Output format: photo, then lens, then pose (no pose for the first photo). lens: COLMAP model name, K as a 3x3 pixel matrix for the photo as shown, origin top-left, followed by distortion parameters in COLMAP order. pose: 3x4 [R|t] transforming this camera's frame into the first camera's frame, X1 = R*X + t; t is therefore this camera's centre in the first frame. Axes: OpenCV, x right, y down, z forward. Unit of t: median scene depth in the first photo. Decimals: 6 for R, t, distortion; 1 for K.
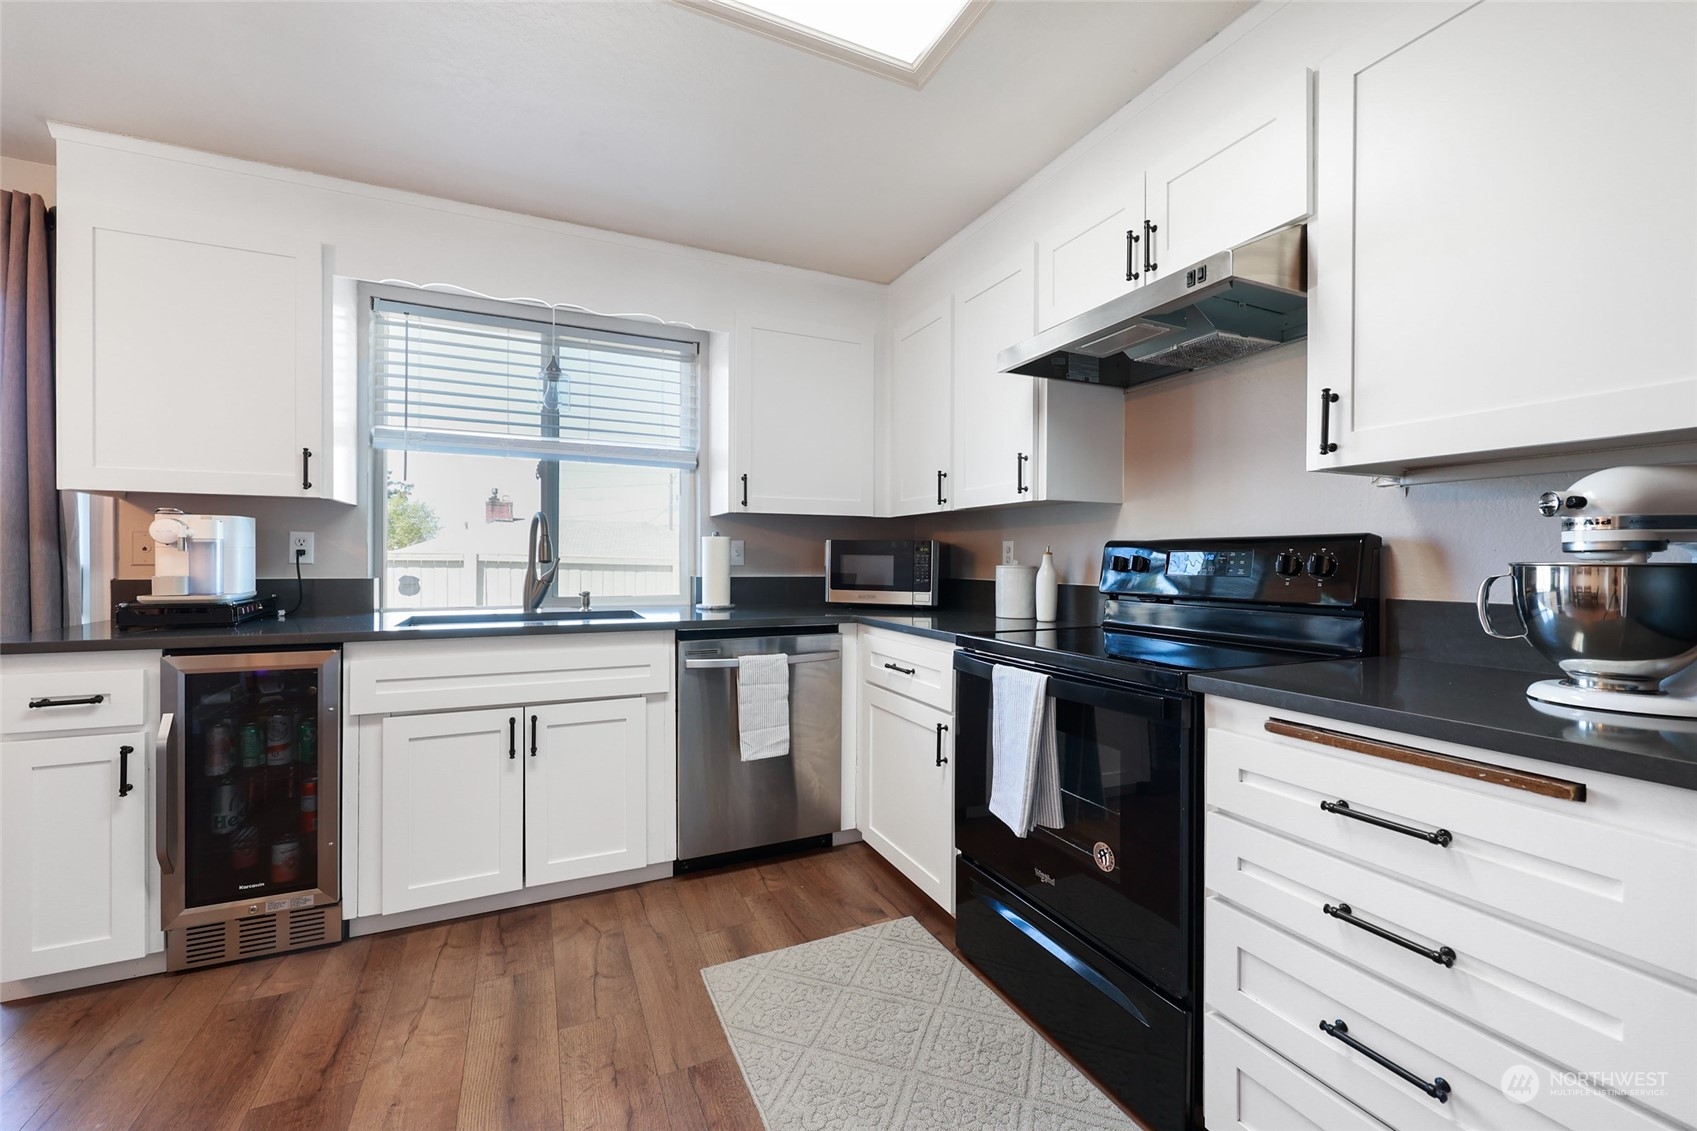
lens RADIAL K [[683.1, 0, 846.6], [0, 683.1, 564.2], [0, 0, 1]] dist [-0.001176, -0.000154]
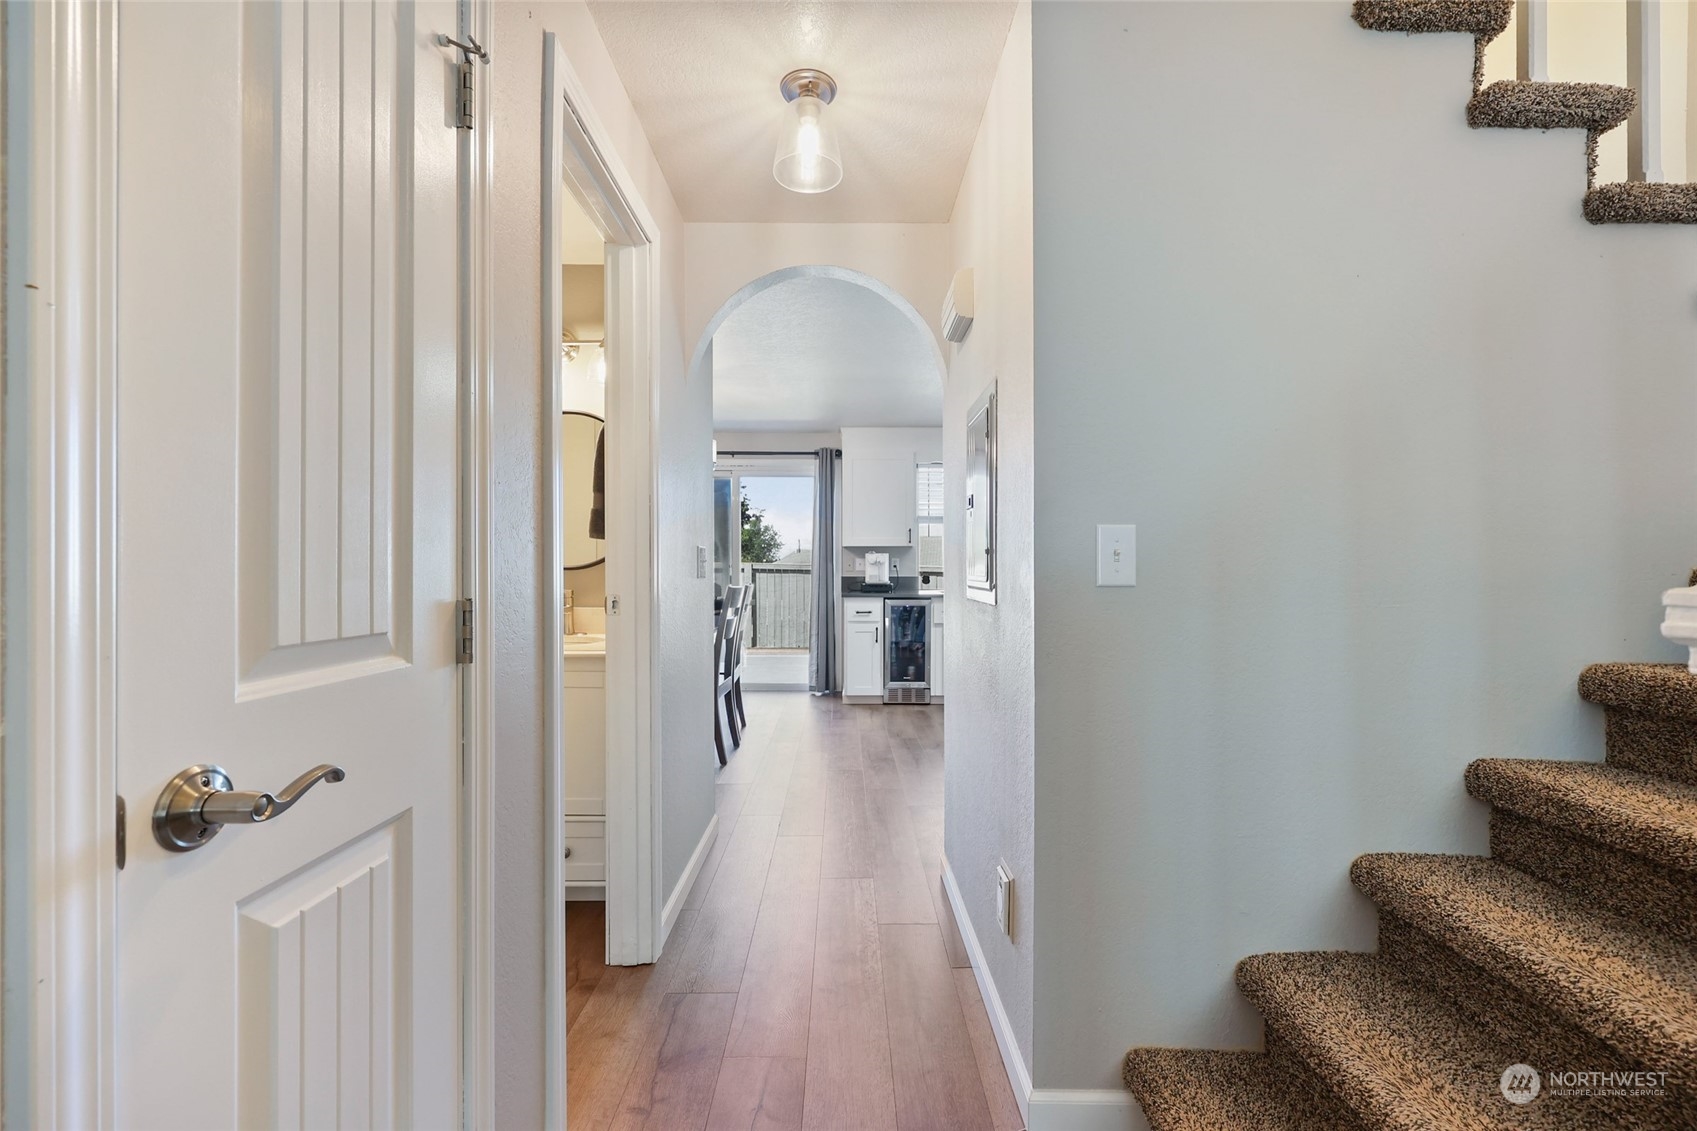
lens RADIAL K [[689.5, 0, 856.0], [0, 689.5, 554.7], [0, 0, 1]] dist [0.000165, 0.000062]
pose [[0.918019, -0.015684, -0.396226, 0.123179], [0.005942, 0.999649, -0.025804, 0.006726], [0.396492, 0.021334, 0.917790, -1.741232]]
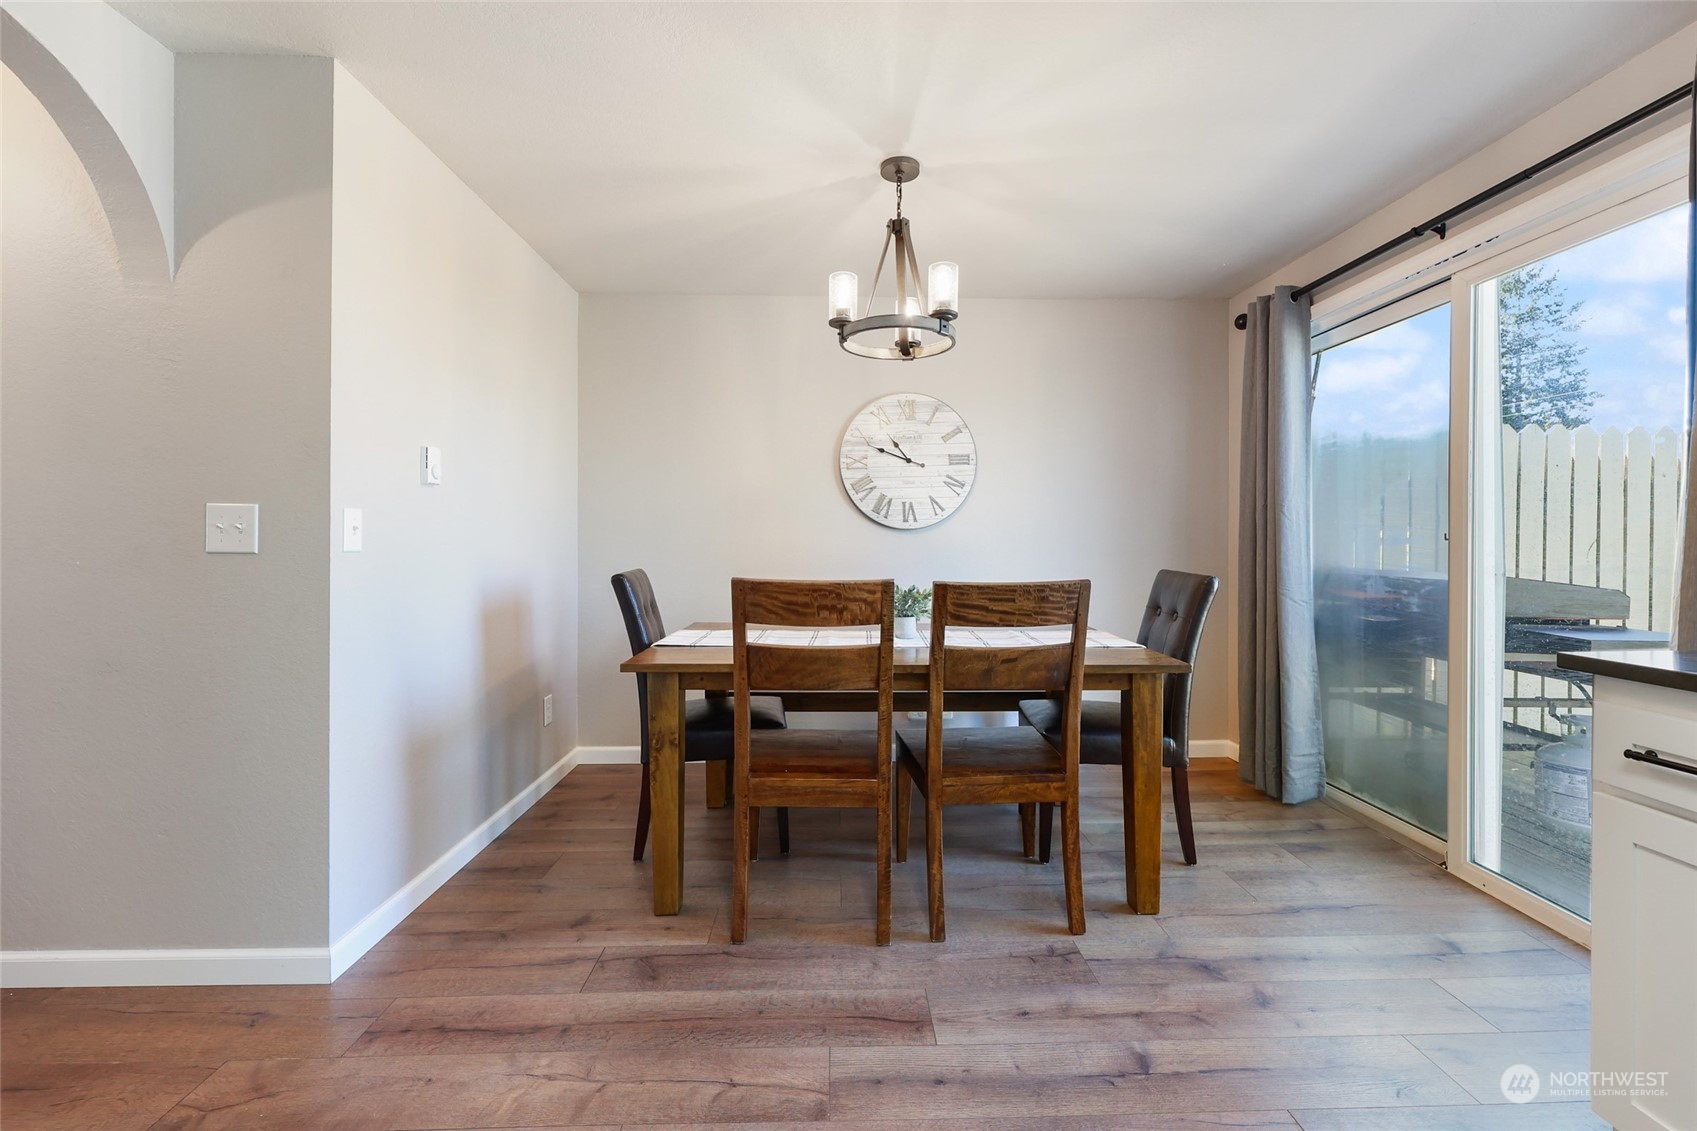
lens RADIAL K [[687.7, 0, 850.5], [0, 687.7, 545.5], [0, 0, 1]] dist [-0.001250, 0.000143]
pose [[-0.392040, 0.000763, -0.919948, -0.194926], [-0.010623, 0.999929, 0.005357, -0.001790], [0.919887, 0.011872, -0.392004, 0.444198]]
